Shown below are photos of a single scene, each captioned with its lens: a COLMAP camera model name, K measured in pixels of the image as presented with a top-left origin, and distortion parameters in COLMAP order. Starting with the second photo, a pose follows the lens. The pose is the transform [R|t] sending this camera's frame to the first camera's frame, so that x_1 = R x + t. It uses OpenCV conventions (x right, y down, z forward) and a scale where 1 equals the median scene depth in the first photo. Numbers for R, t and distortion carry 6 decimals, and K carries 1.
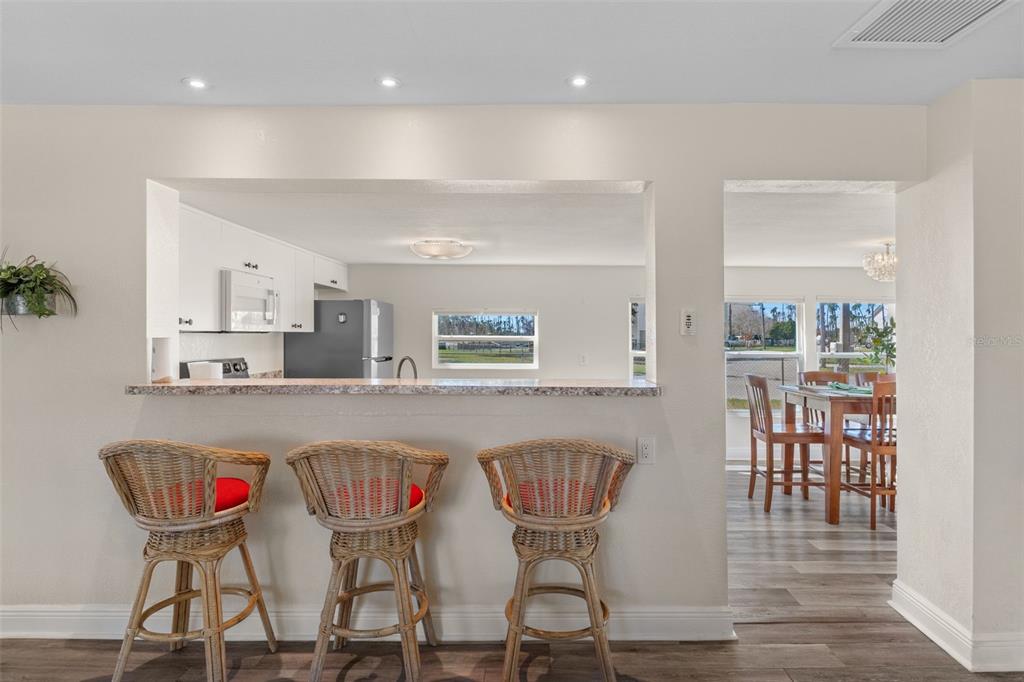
lens RADIAL K [[548.9, 0, 512.0], [0, 548.9, 341.0], [0, 0, 1]] dist [-0.000413, 0.000338]
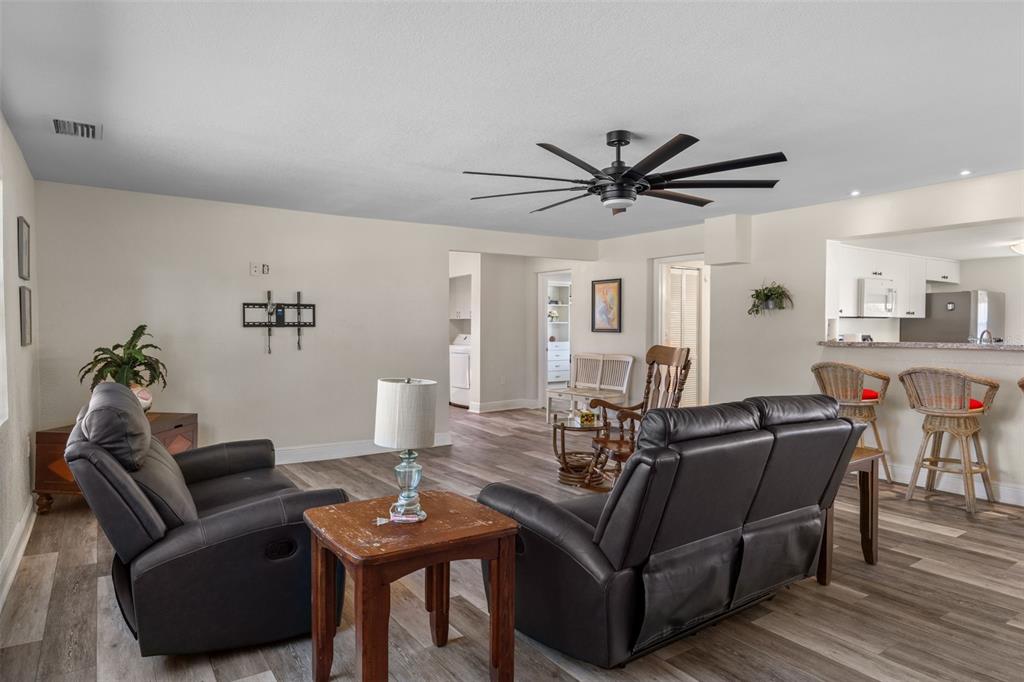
lens RADIAL K [[606.6, 0, 517.4], [0, 606.6, 344.0], [0, 0, 1]] dist [-0.012083, -0.000193]
pose [[0.572253, 0.019760, -0.819839, 0.505637], [-0.009285, 0.999802, 0.017616, 0.057382], [0.820024, -0.002469, 0.572323, -1.189774]]
